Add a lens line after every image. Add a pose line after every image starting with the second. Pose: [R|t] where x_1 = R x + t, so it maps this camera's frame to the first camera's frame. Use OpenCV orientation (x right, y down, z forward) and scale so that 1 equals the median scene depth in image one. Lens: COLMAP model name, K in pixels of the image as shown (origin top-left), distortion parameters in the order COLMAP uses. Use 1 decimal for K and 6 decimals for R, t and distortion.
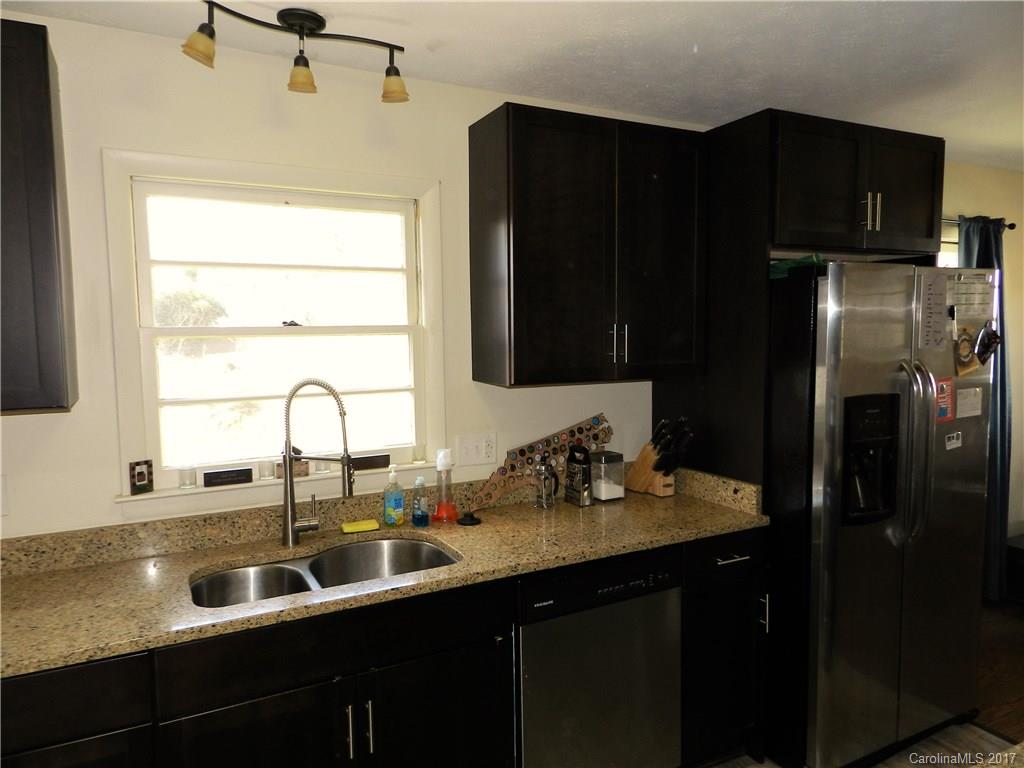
lens RADIAL K [[721.0, 0, 506.9], [0, 721.0, 386.9], [0, 0, 1]] dist [0.002848, 0.002525]
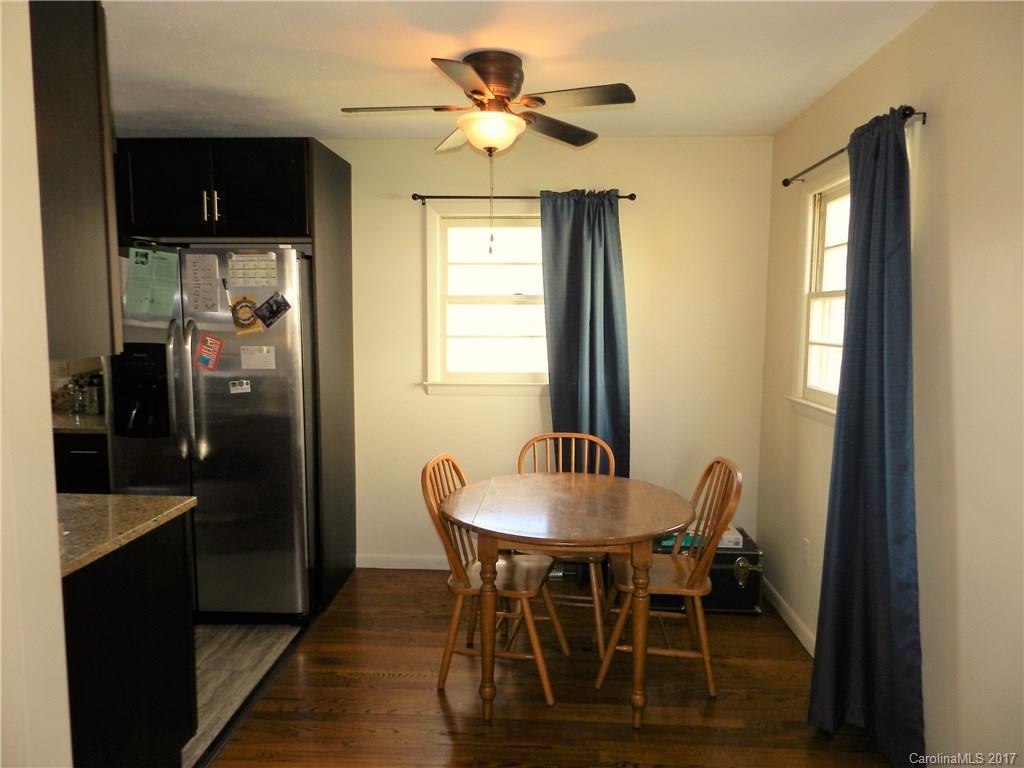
lens RADIAL K [[721.0, 0, 506.9], [0, 721.0, 386.9], [0, 0, 1]] dist [0.002848, 0.002525]
pose [[0.851281, 0.069480, -0.520090, 1.658756], [-0.059093, 0.997583, 0.036547, 0.001773], [0.521373, -0.000378, 0.853329, 0.169176]]
